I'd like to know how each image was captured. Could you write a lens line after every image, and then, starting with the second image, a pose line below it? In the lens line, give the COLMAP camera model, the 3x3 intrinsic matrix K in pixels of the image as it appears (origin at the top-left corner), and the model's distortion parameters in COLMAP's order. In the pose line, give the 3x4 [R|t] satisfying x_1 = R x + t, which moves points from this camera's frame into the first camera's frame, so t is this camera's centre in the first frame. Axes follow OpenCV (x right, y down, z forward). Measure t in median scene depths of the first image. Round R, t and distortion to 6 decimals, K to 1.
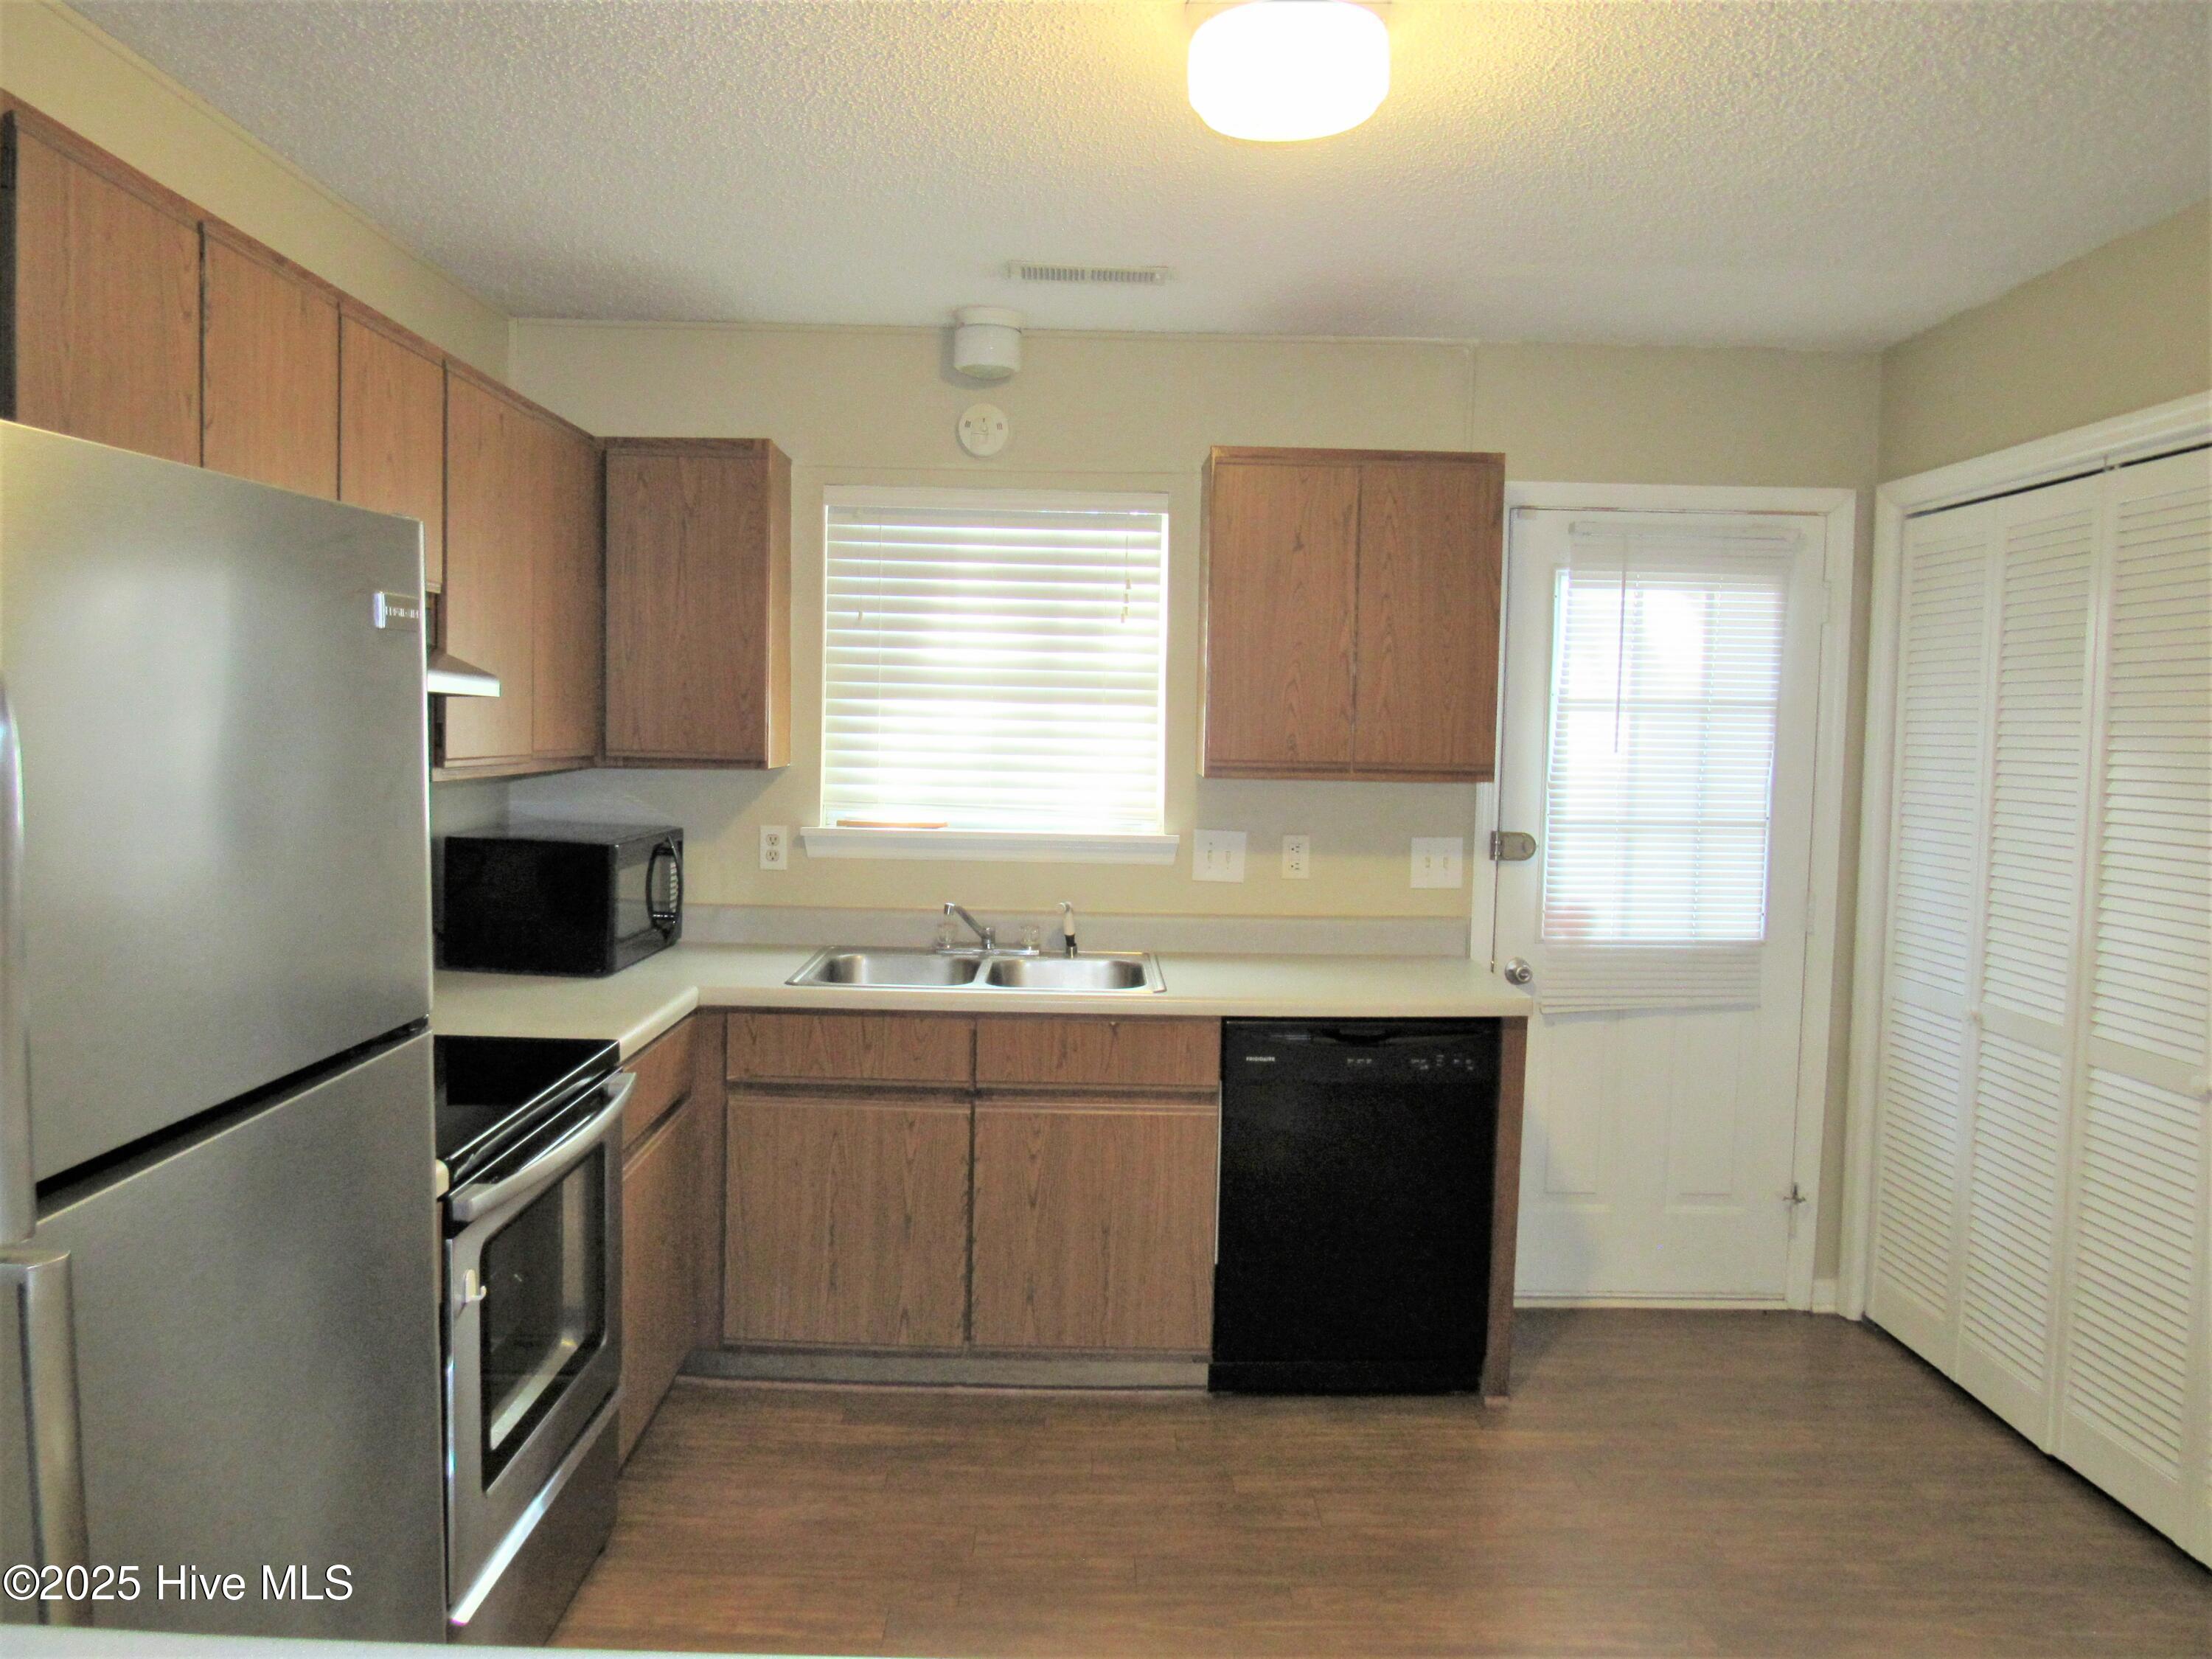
lens RADIAL K [[1587.0, 0, 1110.8], [0, 1587.0, 834.5], [0, 0, 1]] dist [-0.028972, 0.020188]
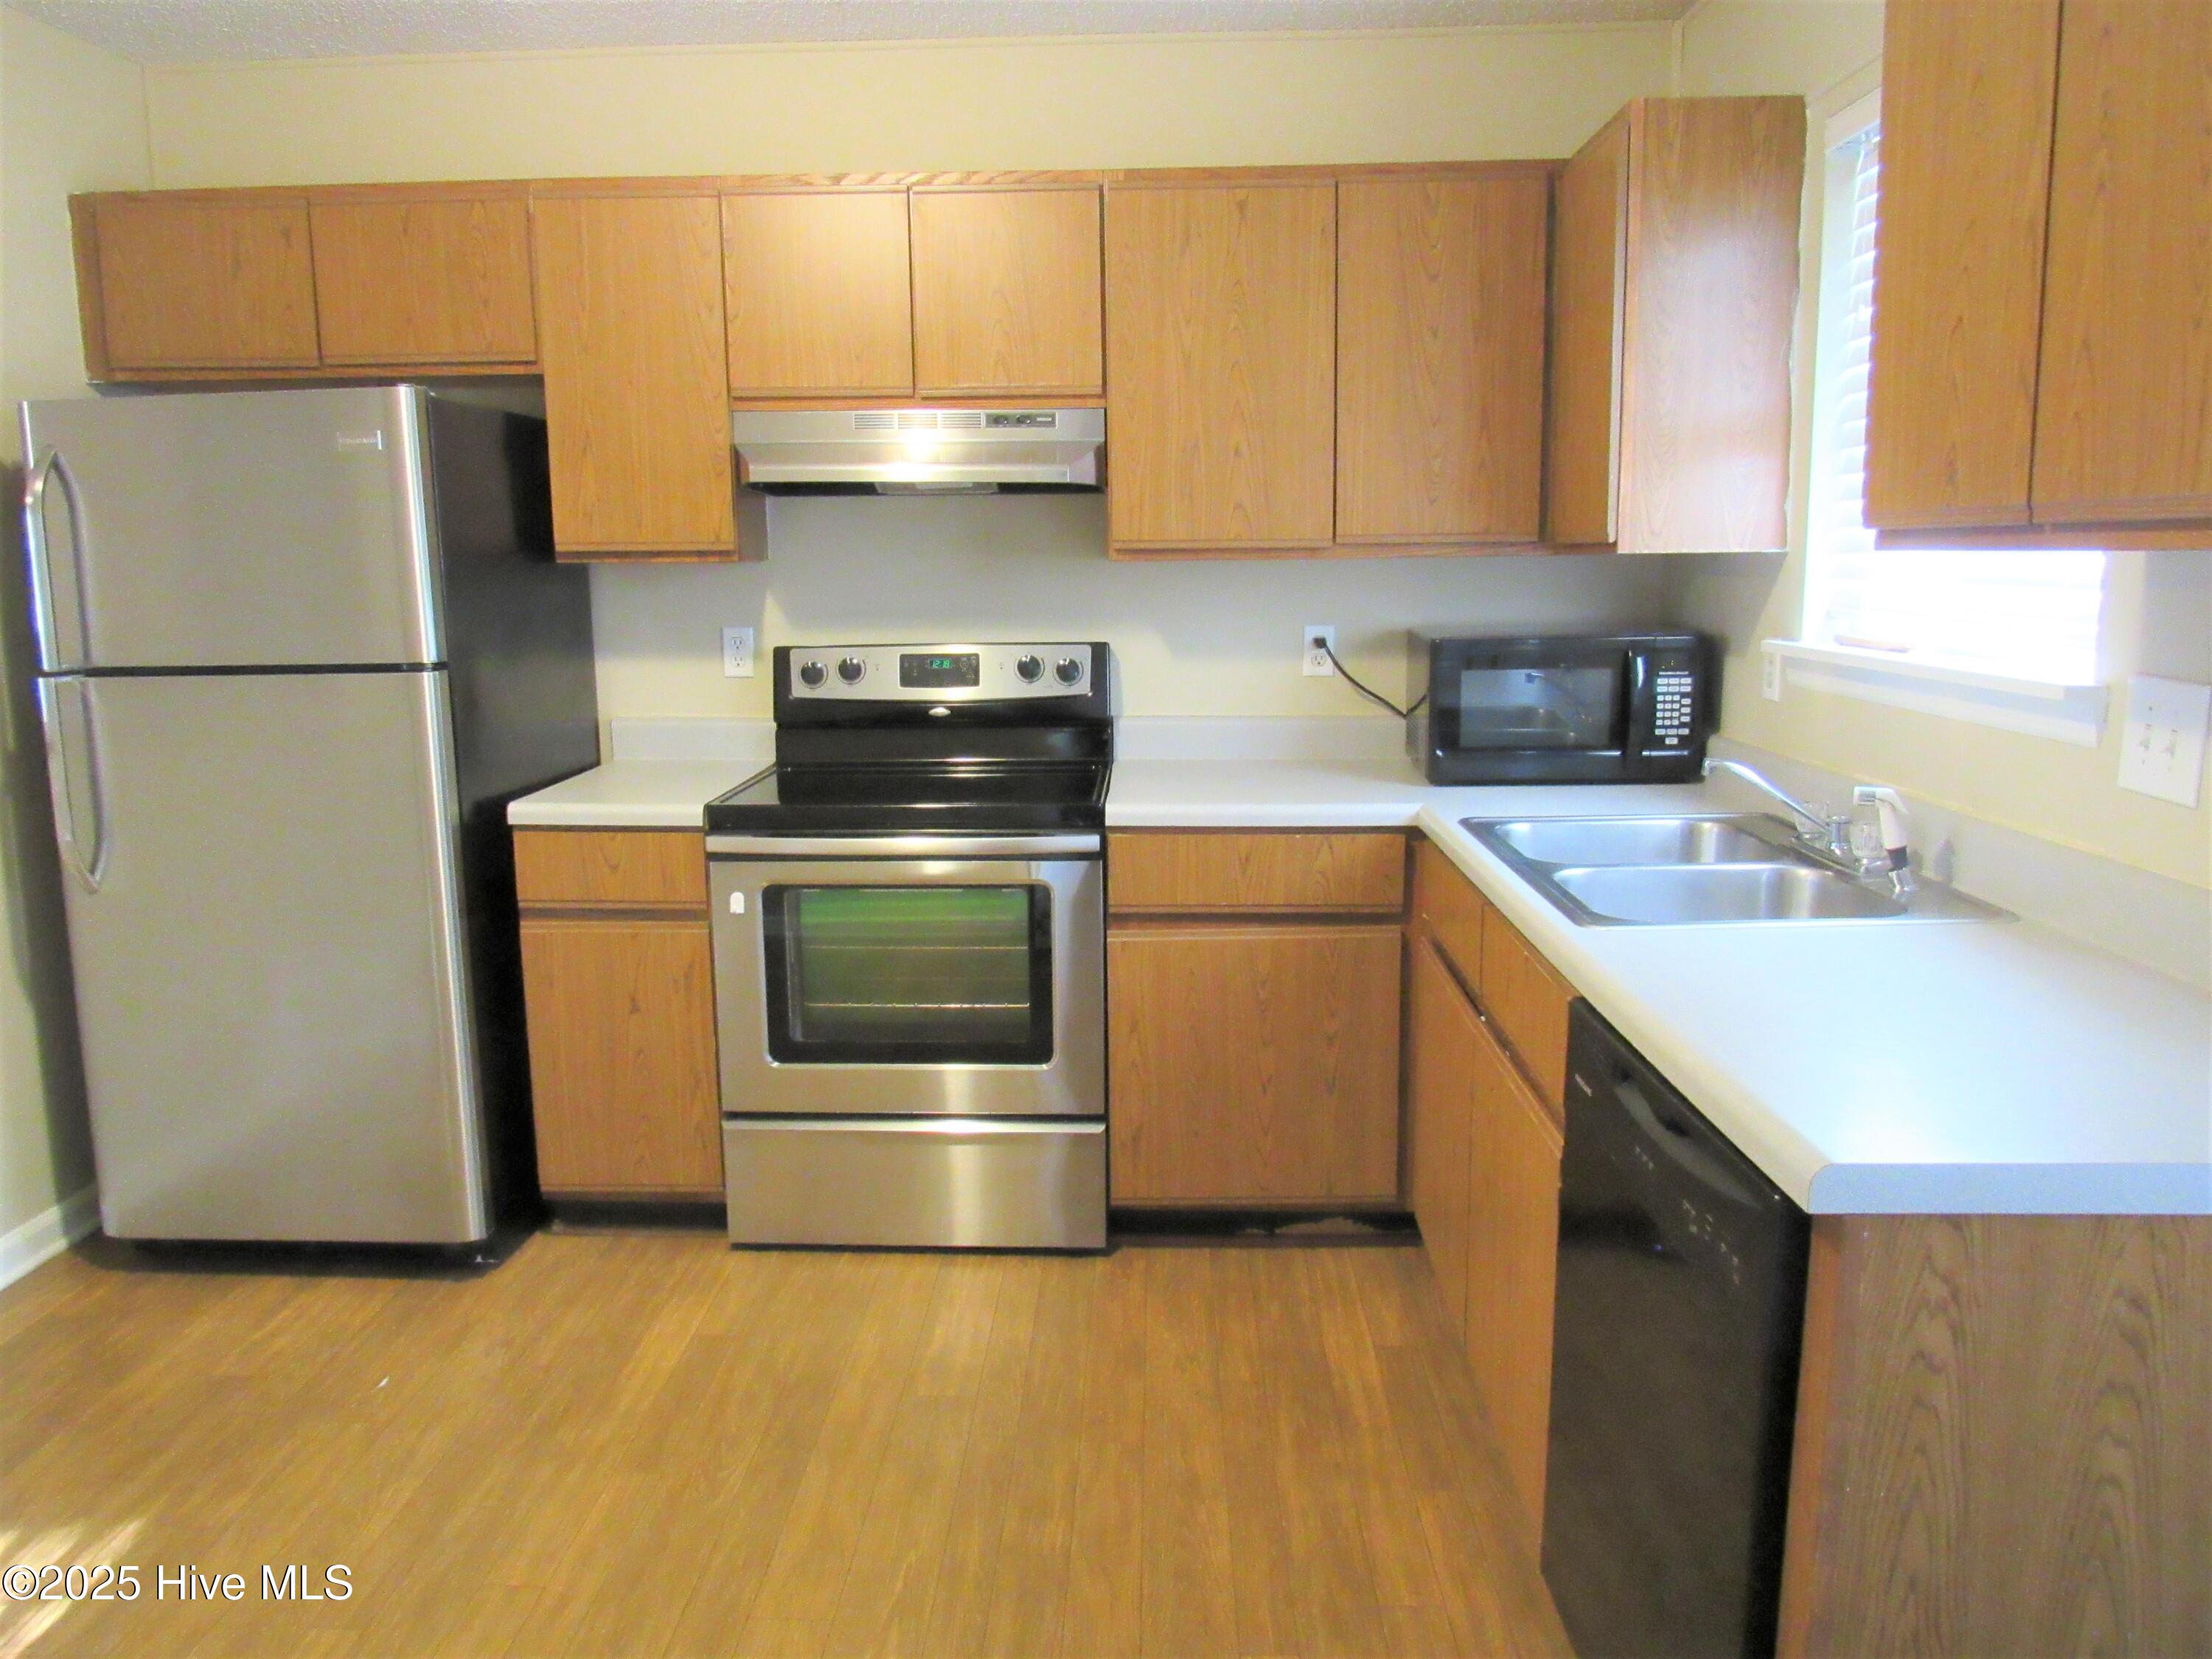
lens RADIAL K [[1587.0, 0, 1088.0], [0, 1587.0, 832.9], [0, 0, 1]] dist [-0.028972, 0.020188]
pose [[-0.057418, 0.147969, -0.987324, 0.566815], [-0.063007, 0.986447, 0.151502, -0.008570], [0.996360, 0.070907, -0.047316, 0.795345]]
